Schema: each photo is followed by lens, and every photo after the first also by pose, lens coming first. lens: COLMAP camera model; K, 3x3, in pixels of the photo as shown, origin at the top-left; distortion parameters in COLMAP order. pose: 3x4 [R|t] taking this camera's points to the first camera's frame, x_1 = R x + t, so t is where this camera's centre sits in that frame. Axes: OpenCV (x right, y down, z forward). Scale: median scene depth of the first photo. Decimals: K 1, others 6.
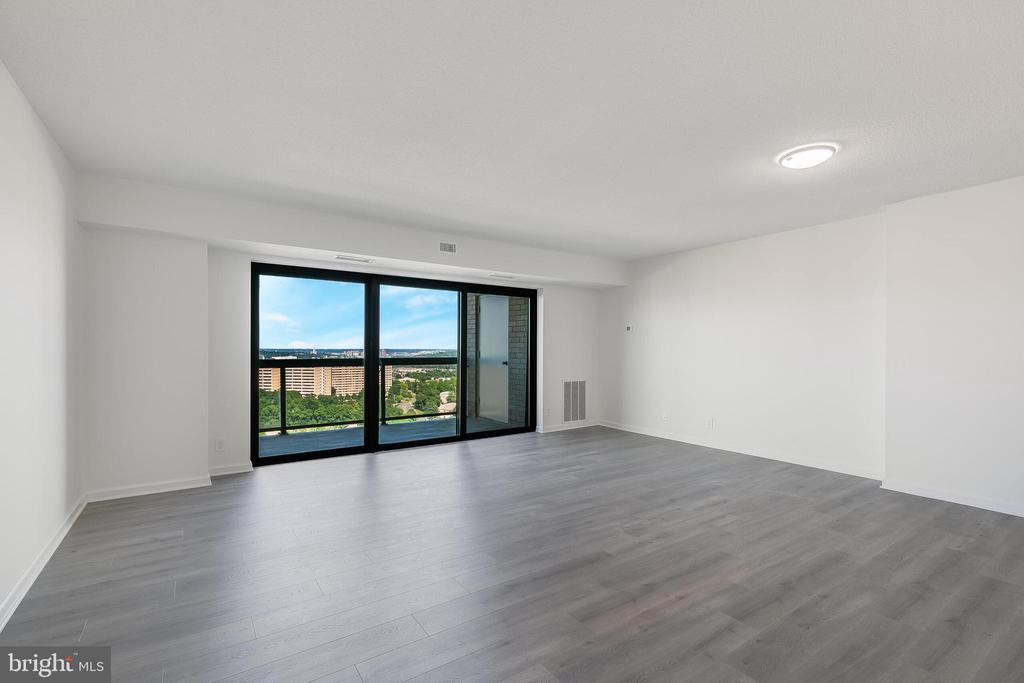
lens RADIAL K [[462.0, 0, 511.9], [0, 462.0, 351.5], [0, 0, 1]] dist [0.009284, -0.001283]
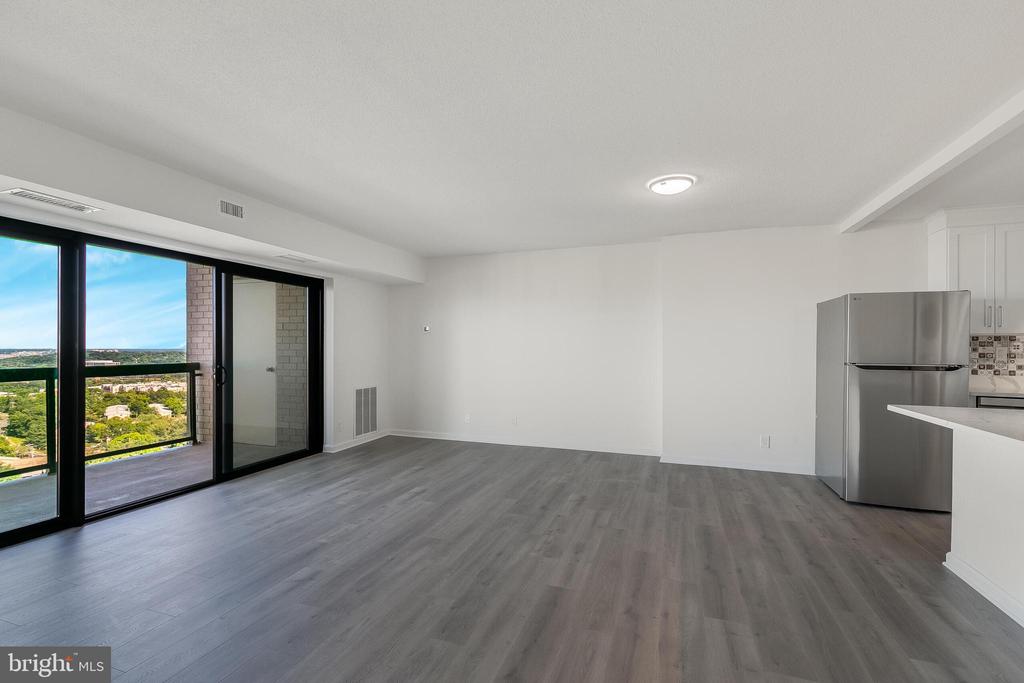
lens RADIAL K [[462.0, 0, 509.0], [0, 462.0, 348.6], [0, 0, 1]] dist [0.009284, -0.001283]
pose [[0.813477, -0.004225, 0.581582, -0.218609], [0.005850, 0.999982, -0.000919, -0.010697], [-0.581568, 0.004150, 0.813487, 0.192988]]
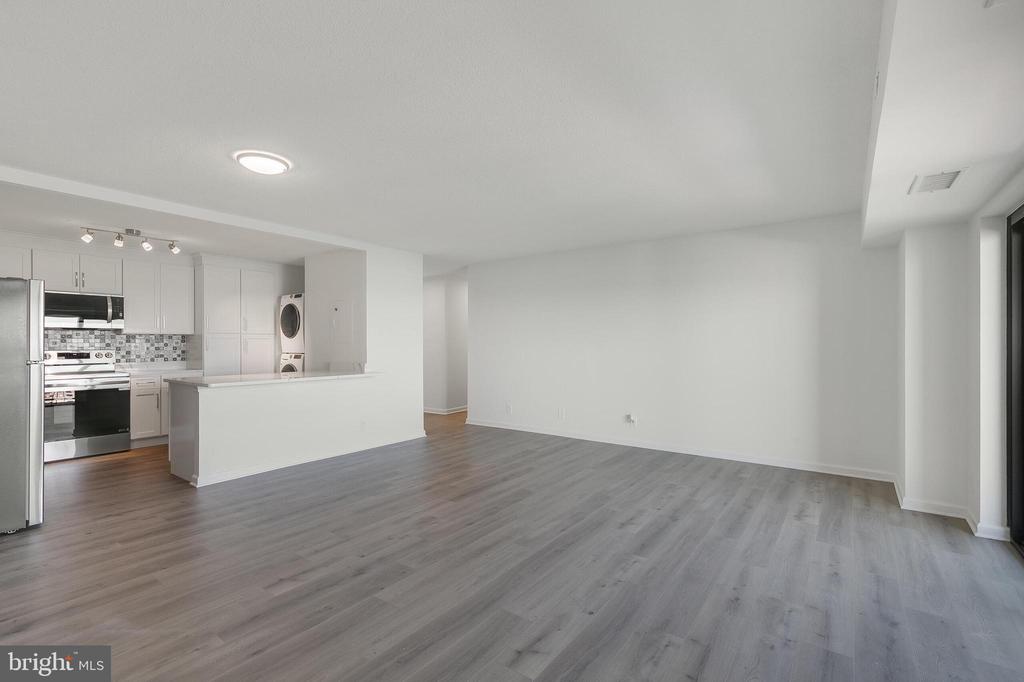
lens RADIAL K [[462.0, 0, 504.3], [0, 462.0, 345.5], [0, 0, 1]] dist [0.009284, -0.001283]
pose [[-0.949097, -0.002376, -0.314975, 0.281256], [-0.006720, 0.999897, 0.012706, -0.018547], [0.314912, 0.014175, -0.949015, 1.337336]]
